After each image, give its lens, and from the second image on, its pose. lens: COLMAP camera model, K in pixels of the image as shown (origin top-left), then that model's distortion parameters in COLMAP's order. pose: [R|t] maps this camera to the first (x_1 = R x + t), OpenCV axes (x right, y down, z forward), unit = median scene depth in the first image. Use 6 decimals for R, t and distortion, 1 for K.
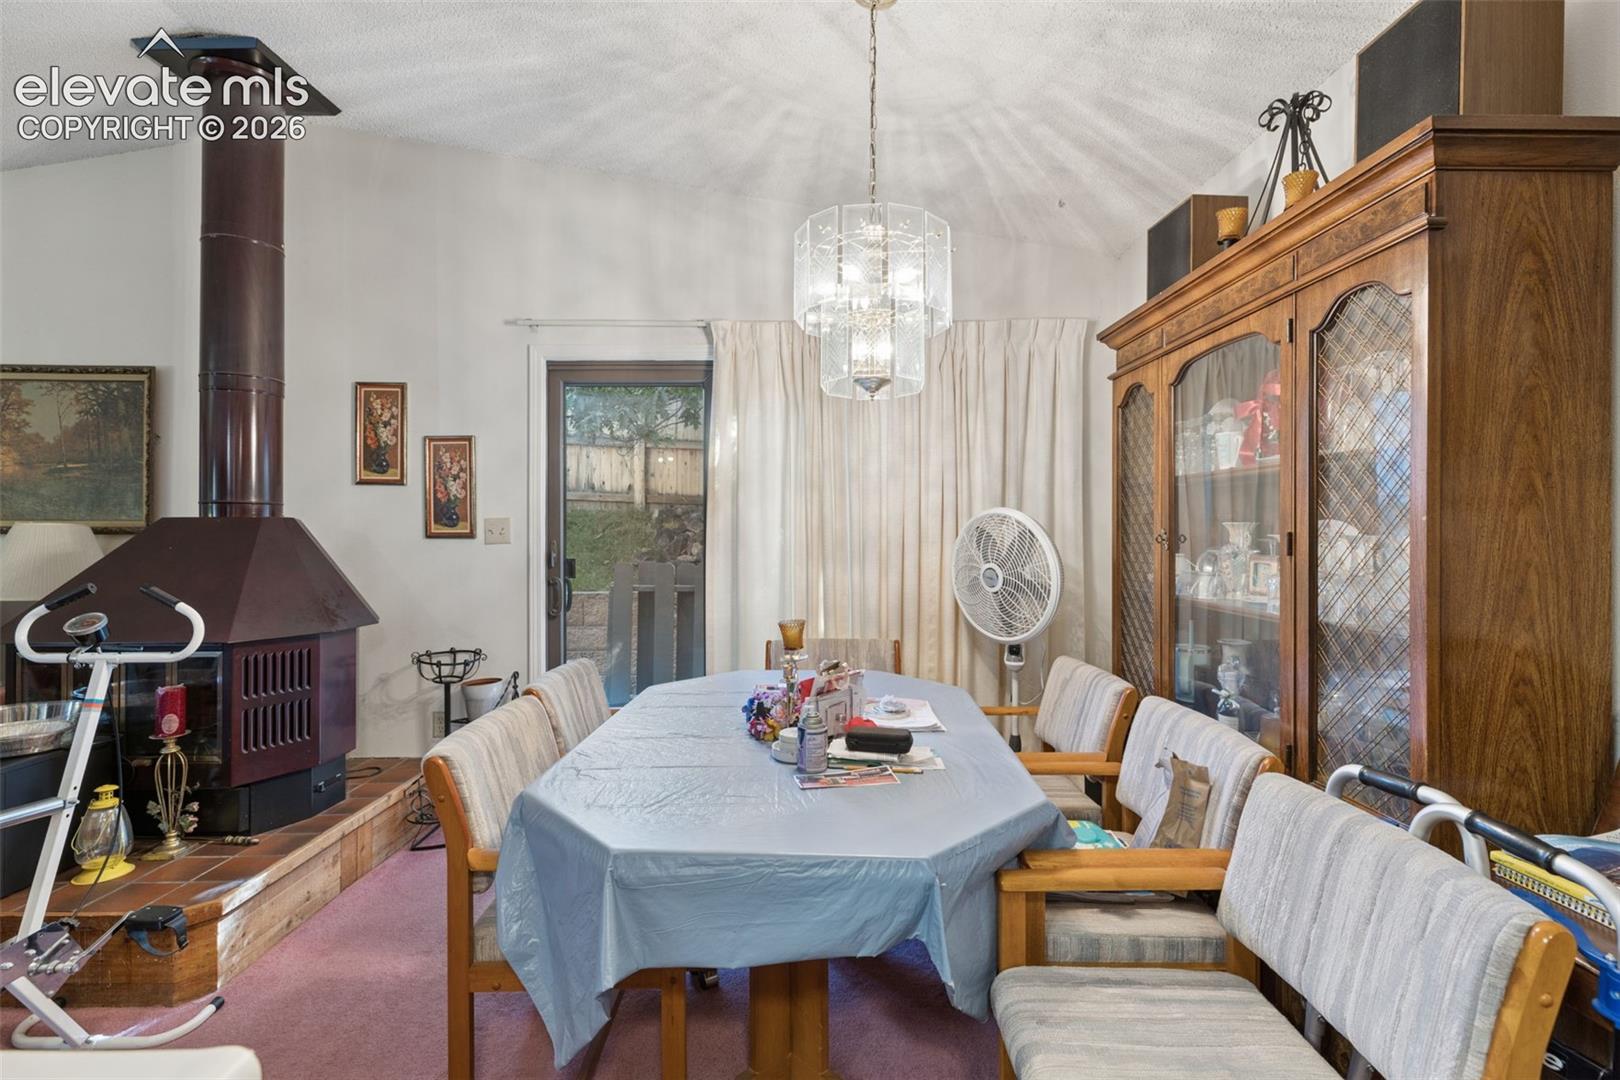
lens RADIAL K [[726.8, 0, 809.2], [0, 726.8, 531.3], [0, 0, 1]] dist [0.003295, 0.000341]
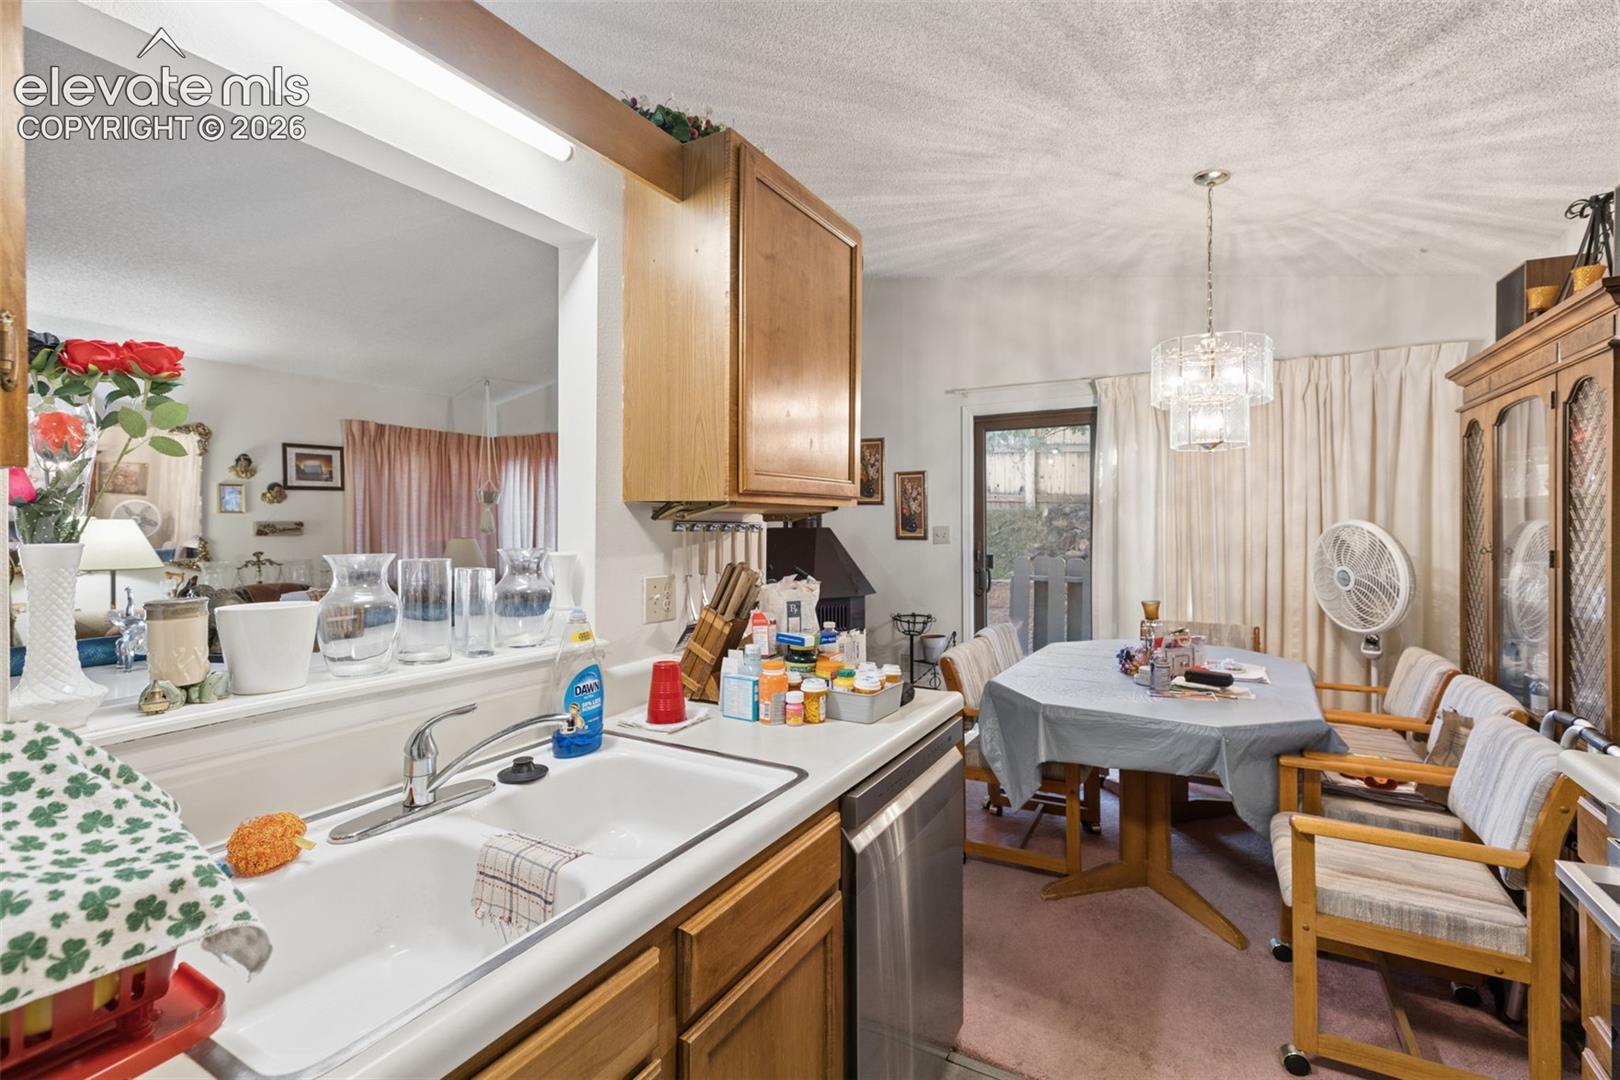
lens RADIAL K [[726.8, 0, 814.1], [0, 726.8, 521.0], [0, 0, 1]] dist [0.003295, 0.000341]
pose [[0.873149, -0.003214, -0.487443, 0.064428], [0.002249, 0.999994, -0.002565, -0.026363], [0.487449, 0.001144, 0.873151, -0.422463]]
